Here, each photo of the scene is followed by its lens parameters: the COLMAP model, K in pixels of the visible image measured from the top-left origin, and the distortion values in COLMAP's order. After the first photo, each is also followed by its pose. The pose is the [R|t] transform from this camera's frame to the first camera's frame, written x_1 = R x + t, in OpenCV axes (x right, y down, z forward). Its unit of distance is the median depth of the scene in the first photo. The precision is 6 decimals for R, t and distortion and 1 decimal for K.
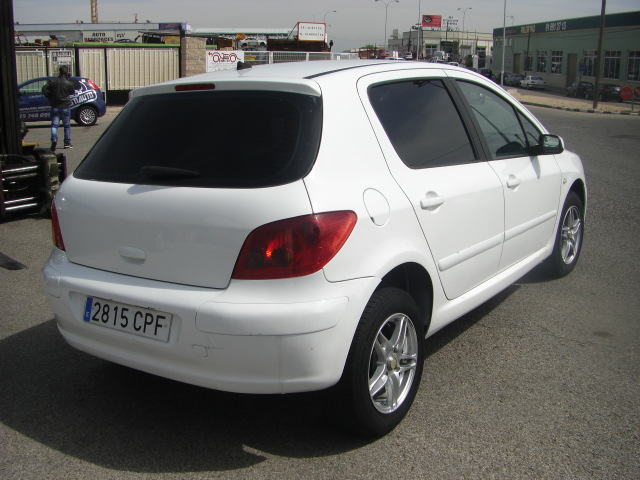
lens RADIAL K [[726.3, 0, 320.0], [0, 726.3, 240.0], [0, 0, 1]] dist [-0.169332, 0.073620]
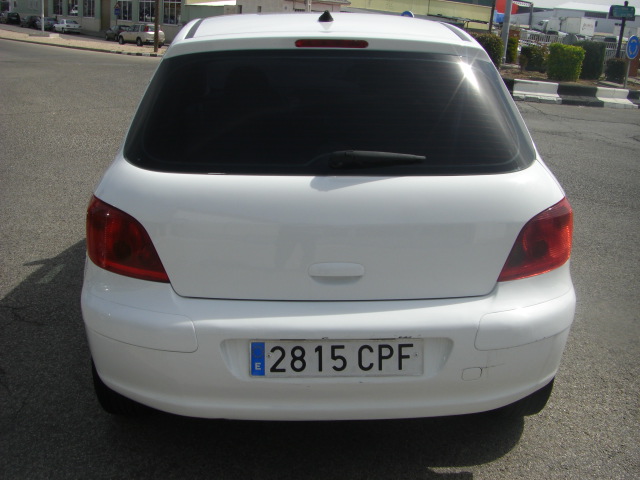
lens RADIAL K [[726.3, 0, 320.0], [0, 726.3, 240.0], [0, 0, 1]] dist [-0.169332, 0.073620]
pose [[0.800268, -0.133552, 0.584581, -0.693906], [0.088217, 0.990496, 0.105521, -0.091433], [-0.593118, -0.032876, 0.804444, 0.402620]]
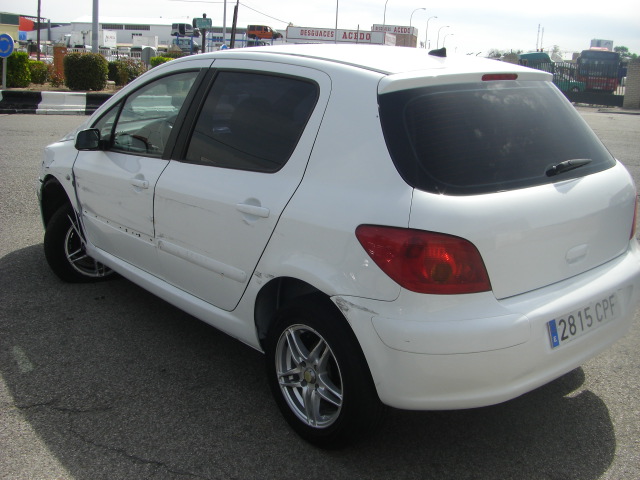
lens RADIAL K [[726.3, 0, 320.0], [0, 726.3, 240.0], [0, 0, 1]] dist [-0.169332, 0.073620]
pose [[0.264089, -0.225888, 0.937673, -1.223616], [0.188536, 0.965523, 0.179497, -0.230226], [-0.945892, 0.129382, 0.297572, 1.020985]]
